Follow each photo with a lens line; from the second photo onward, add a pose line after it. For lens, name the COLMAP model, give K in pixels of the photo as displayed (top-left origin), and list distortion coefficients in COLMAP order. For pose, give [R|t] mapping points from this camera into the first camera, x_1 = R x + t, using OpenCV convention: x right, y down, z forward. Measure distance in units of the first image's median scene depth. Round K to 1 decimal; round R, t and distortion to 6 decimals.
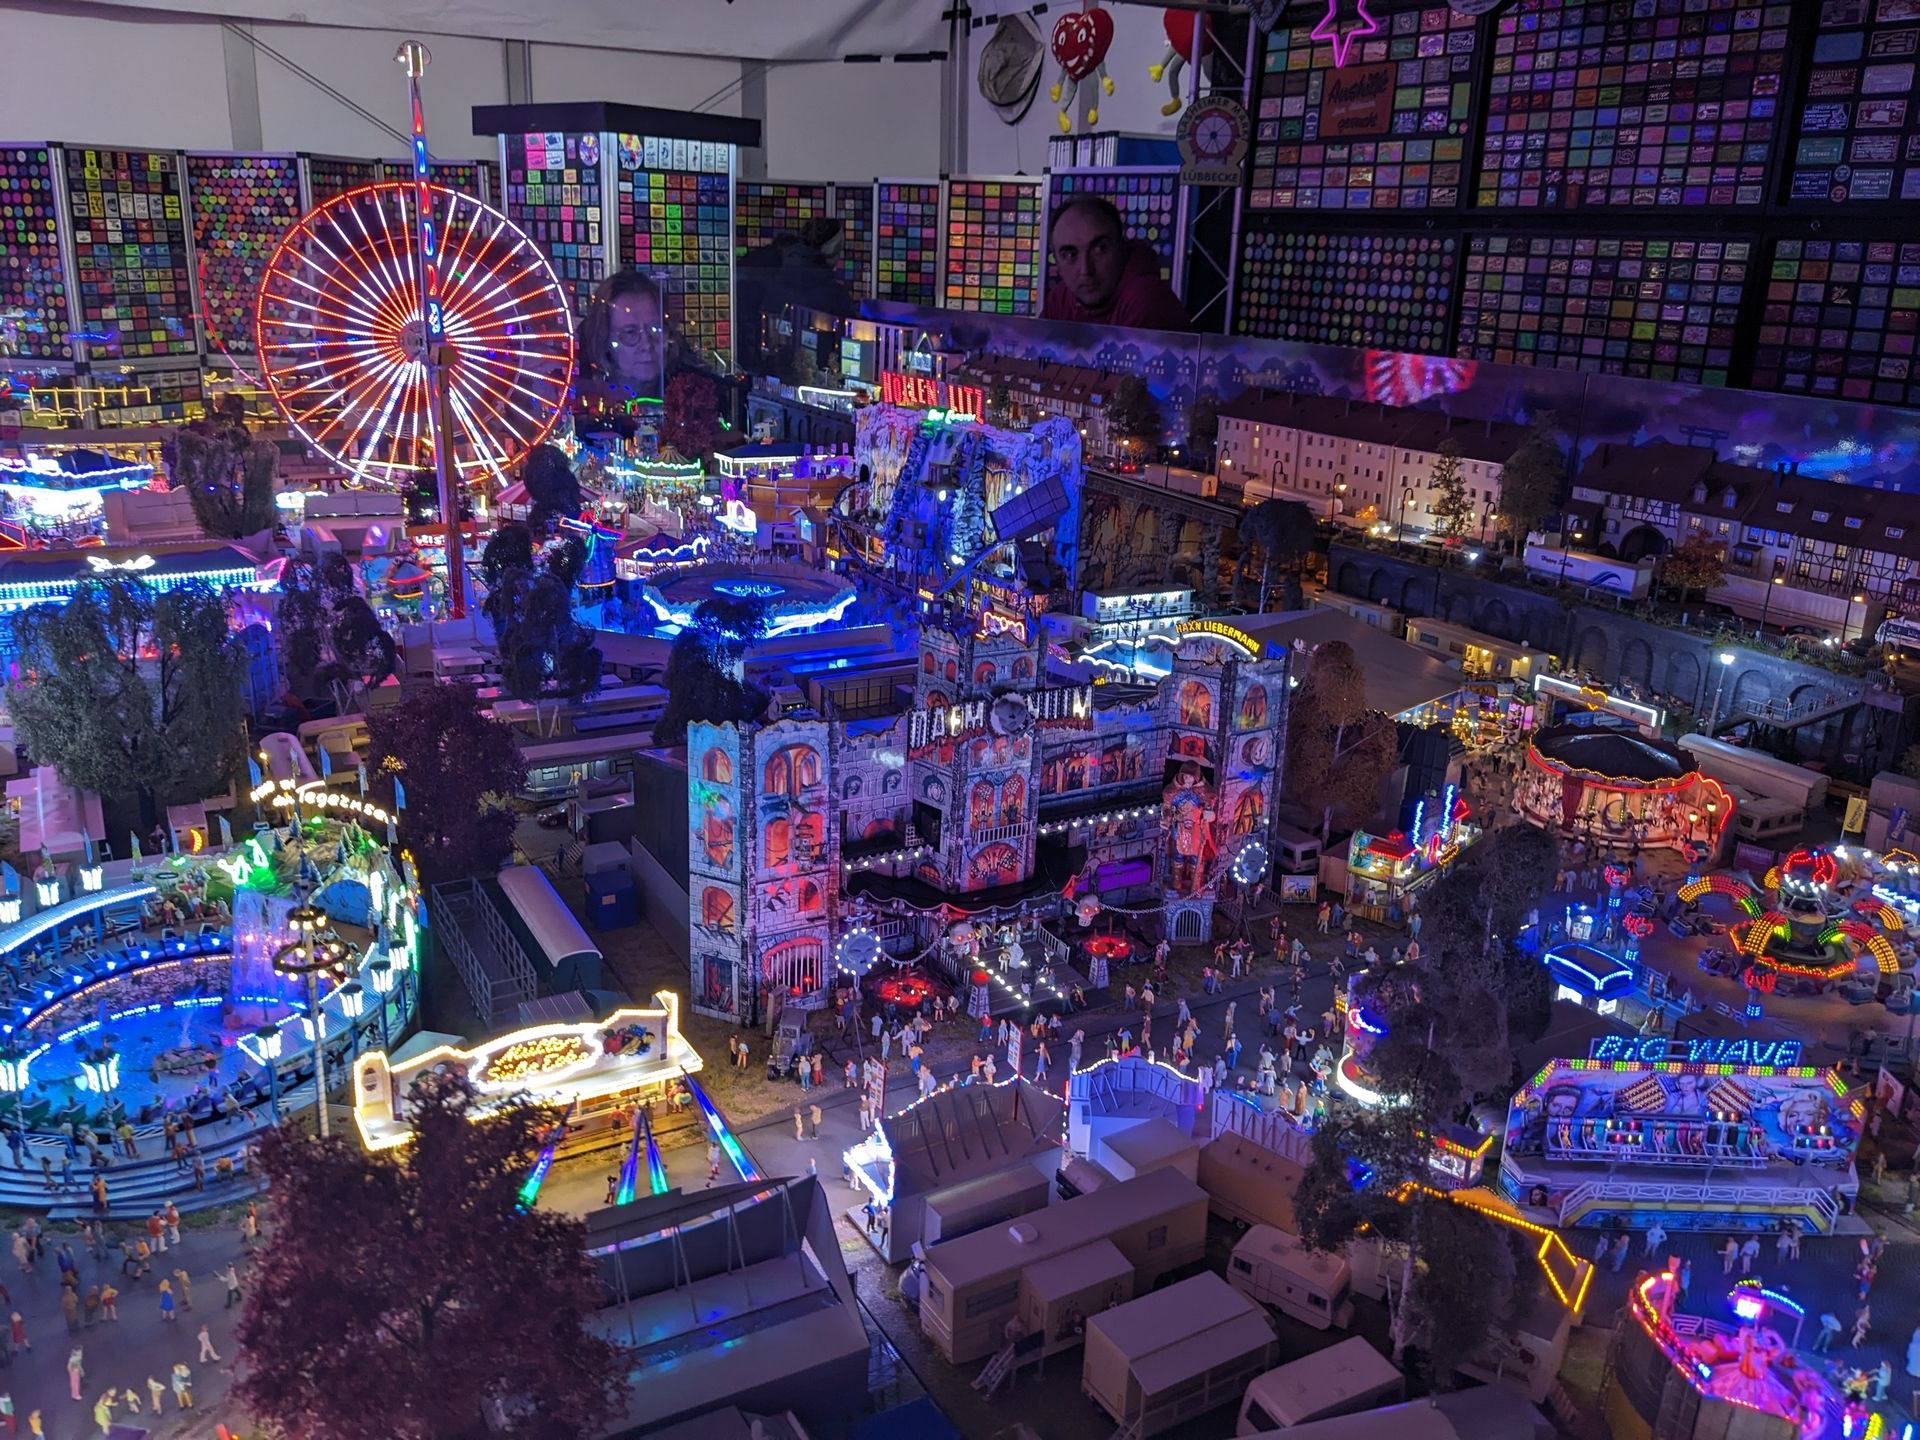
lens RADIAL K [[1510.0, 0, 960.0], [0, 1510.0, 720.0], [0, 0, 1]] dist [0.049206, -0.066569]
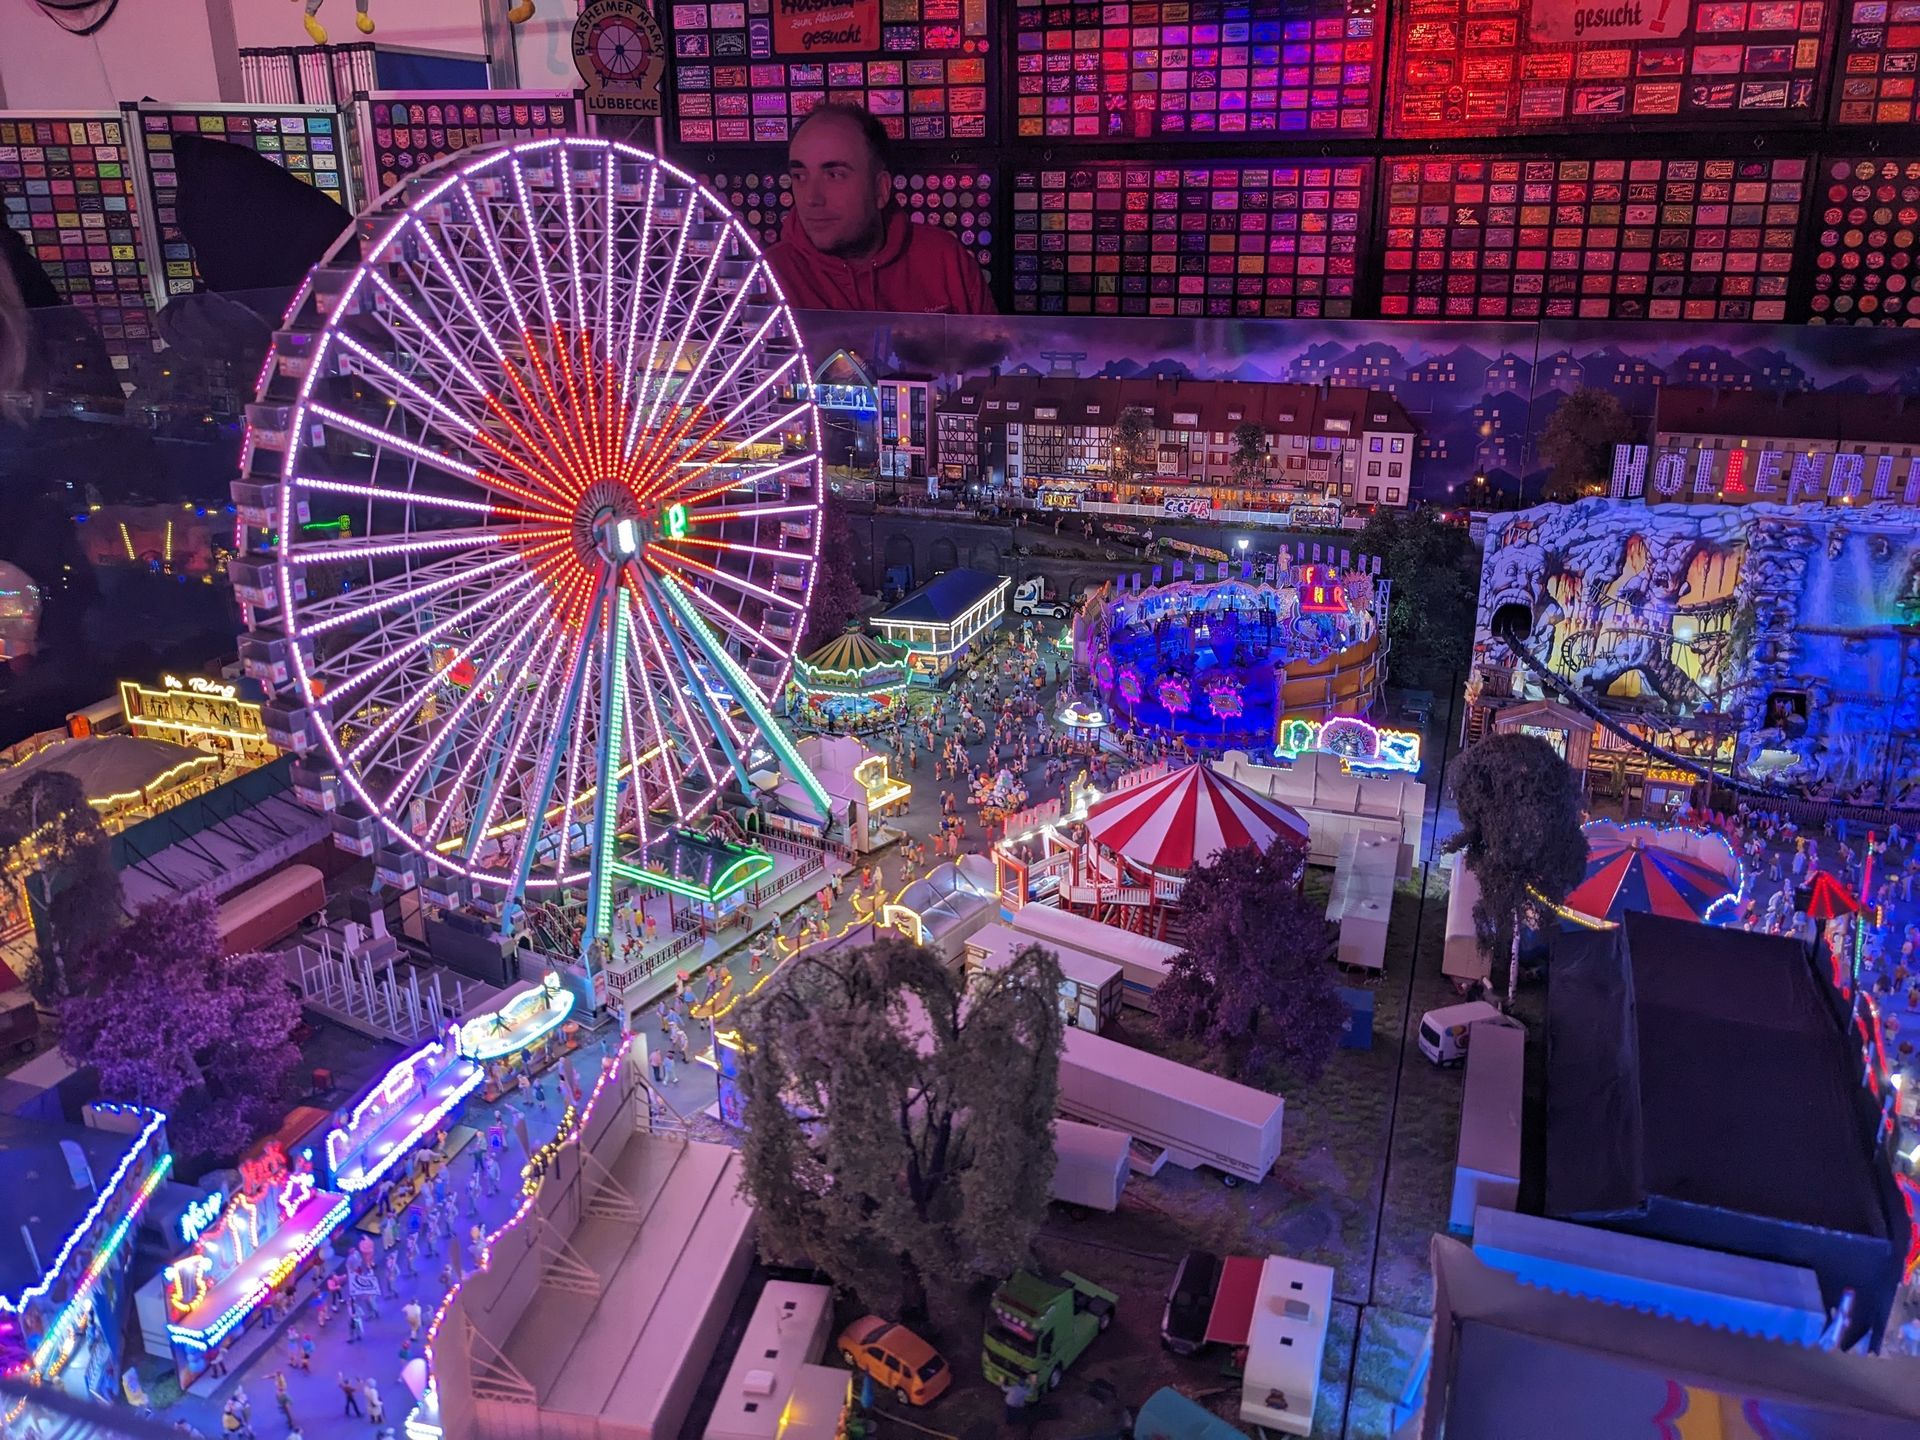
lens RADIAL K [[1510.0, 0, 960.0], [0, 1510.0, 720.0], [0, 0, 1]] dist [0.049206, -0.066569]
pose [[0.760611, -0.249432, 0.599378, -0.314399], [0.225014, 0.967305, 0.117003, -0.123091], [-0.608966, 0.045875, 0.791869, 0.344339]]
